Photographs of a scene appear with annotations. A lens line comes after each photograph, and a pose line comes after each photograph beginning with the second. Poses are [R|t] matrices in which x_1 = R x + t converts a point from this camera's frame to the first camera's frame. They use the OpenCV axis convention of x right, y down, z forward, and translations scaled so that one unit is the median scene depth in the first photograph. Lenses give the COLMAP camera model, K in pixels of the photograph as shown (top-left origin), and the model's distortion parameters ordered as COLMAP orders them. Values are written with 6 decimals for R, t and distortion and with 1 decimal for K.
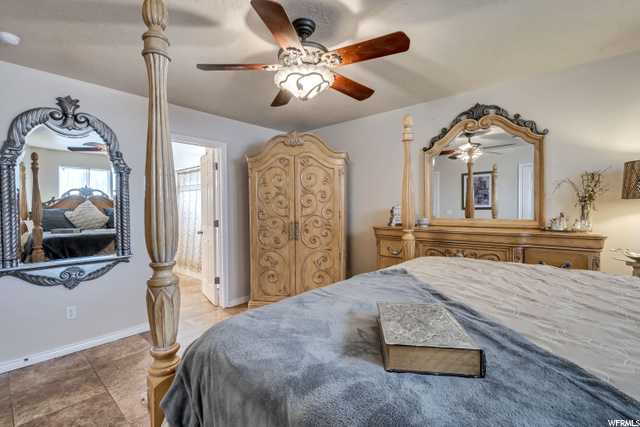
lens RADIAL K [[295.9, 0, 318.3], [0, 295.9, 212.2], [0, 0, 1]] dist [-0.001561, -0.000024]
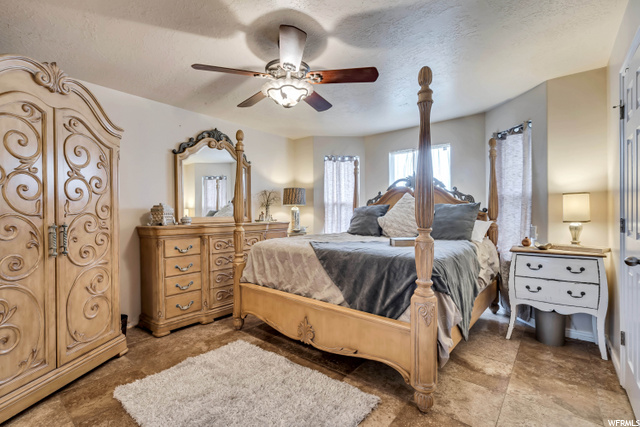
lens RADIAL K [[295.9, 0, 318.1], [0, 295.9, 215.8], [0, 0, 1]] dist [-0.001561, -0.000024]
pose [[-0.052217, 0.005690, 0.998620, -0.672972], [0.022190, 0.999743, -0.004536, 0.028931], [-0.998389, 0.021922, -0.052330, 0.531484]]
